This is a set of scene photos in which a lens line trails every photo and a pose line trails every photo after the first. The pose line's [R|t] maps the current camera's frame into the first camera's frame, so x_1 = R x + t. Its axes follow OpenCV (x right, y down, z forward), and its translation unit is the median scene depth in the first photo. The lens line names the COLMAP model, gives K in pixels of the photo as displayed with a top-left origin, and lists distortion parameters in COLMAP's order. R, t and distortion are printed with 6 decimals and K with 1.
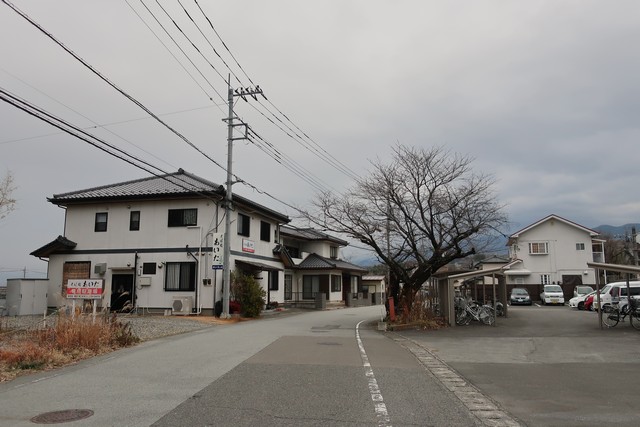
lens RADIAL K [[501.3, 0, 320.3], [0, 501.3, 215.3], [0, 0, 1]] dist [-0.008096, 0.008758]
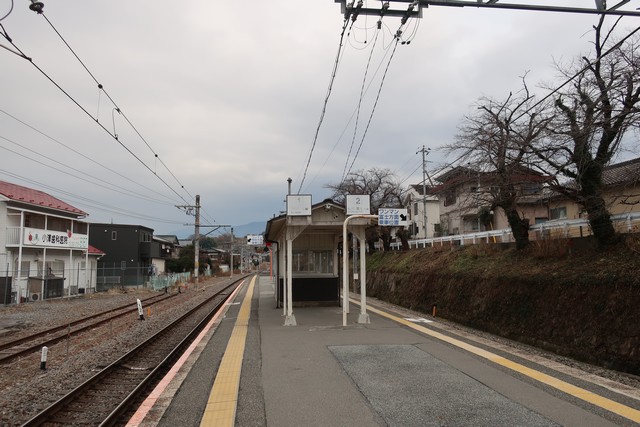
lens RADIAL K [[501.3, 0, 320.4], [0, 501.3, 213.9], [0, 0, 1]] dist [-0.008096, 0.008758]
pose [[0.960936, 0.022586, 0.275849, 1.132763], [-0.036728, 0.998256, 0.046208, 0.018073], [-0.274325, -0.054535, 0.960090, 0.397694]]
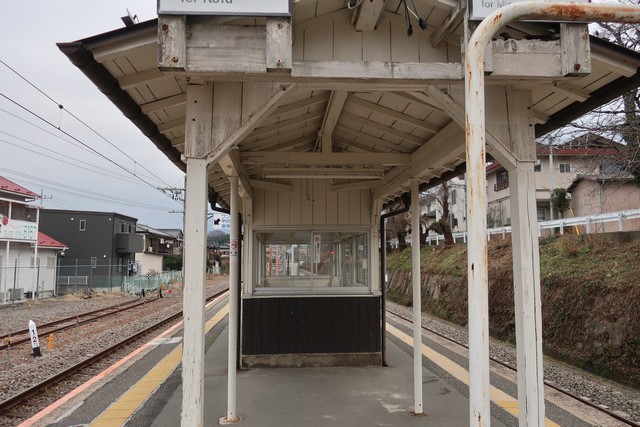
lens RADIAL K [[501.3, 0, 320.9], [0, 501.3, 212.7], [0, 0, 1]] dist [-0.008096, 0.008758]
pose [[0.970912, 0.024525, 0.238179, 1.220875], [-0.037554, 0.998027, 0.050319, 0.062363], [-0.236475, -0.057800, 0.969917, 0.697983]]
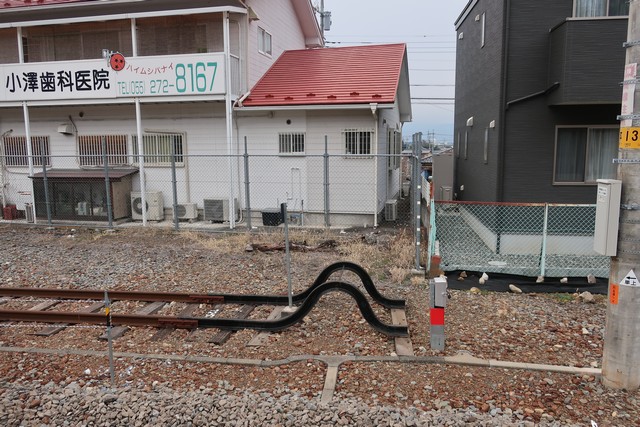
lens RADIAL K [[501.3, 0, 320.3], [0, 501.3, 216.2], [0, 0, 1]] dist [-0.008096, 0.008758]
pose [[0.026357, 0.156496, -0.987327, 1.350355], [0.160115, 0.974258, 0.158699, 0.230917], [0.986746, -0.162269, 0.000621, 1.825720]]
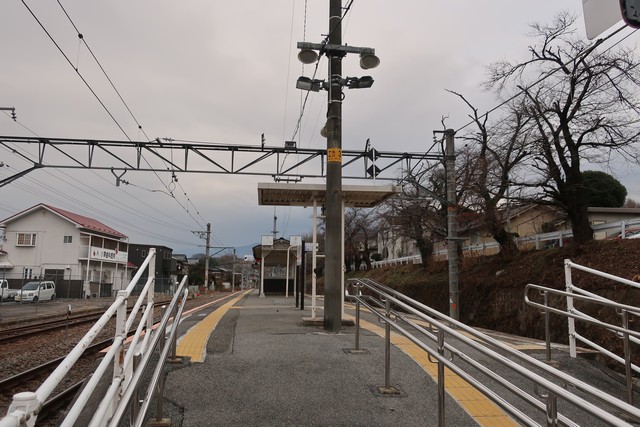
lens RADIAL K [[501.3, 0, 321.4], [0, 501.3, 212.7], [0, 0, 1]] dist [-0.008096, 0.008758]
pose [[0.961251, 0.054144, 0.270304, 1.084169], [-0.056172, 0.998421, -0.000231, -0.020414], [-0.269890, -0.014962, 0.962775, -0.040616]]
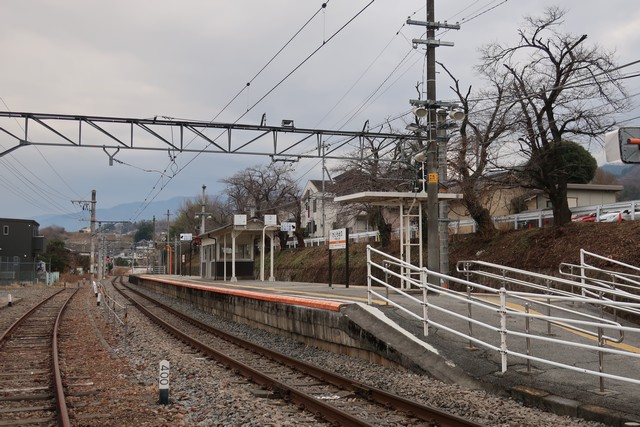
lens RADIAL K [[710.0, 0, 322.4], [0, 710.0, 215.8], [0, 0, 1]] dist [-0.009050, 0.000000]
pose [[0.892384, 0.035391, 0.449886, 0.853851], [-0.068310, 0.996026, 0.057144, -0.045432], [-0.446076, -0.081726, 0.891256, -0.229787]]
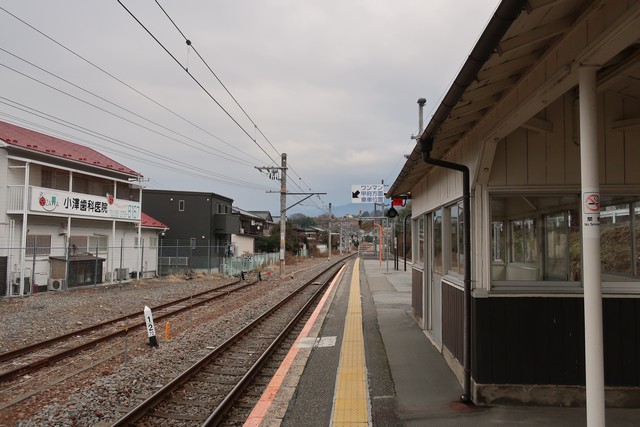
lens RADIAL K [[501.3, 0, 321.5], [0, 501.3, 212.2], [0, 0, 1]] dist [-0.008096, 0.008758]
pose [[0.996178, 0.017100, 0.085661, 1.182476], [-0.024603, 0.995877, 0.087318, 0.077358], [-0.083814, -0.089092, 0.992491, 0.784747]]
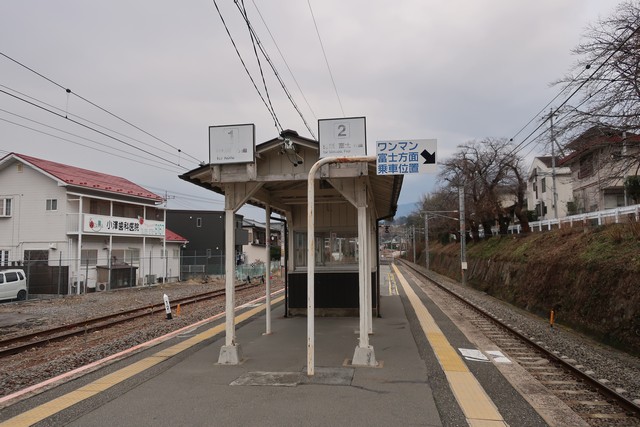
lens RADIAL K [[501.3, 0, 321.3], [0, 501.3, 211.8], [0, 0, 1]] dist [-0.008096, 0.008758]
pose [[0.999451, -0.006419, 0.032517, 1.254297], [0.004073, 0.997418, 0.071693, 0.043139], [-0.032893, -0.071521, 0.996897, 0.562720]]
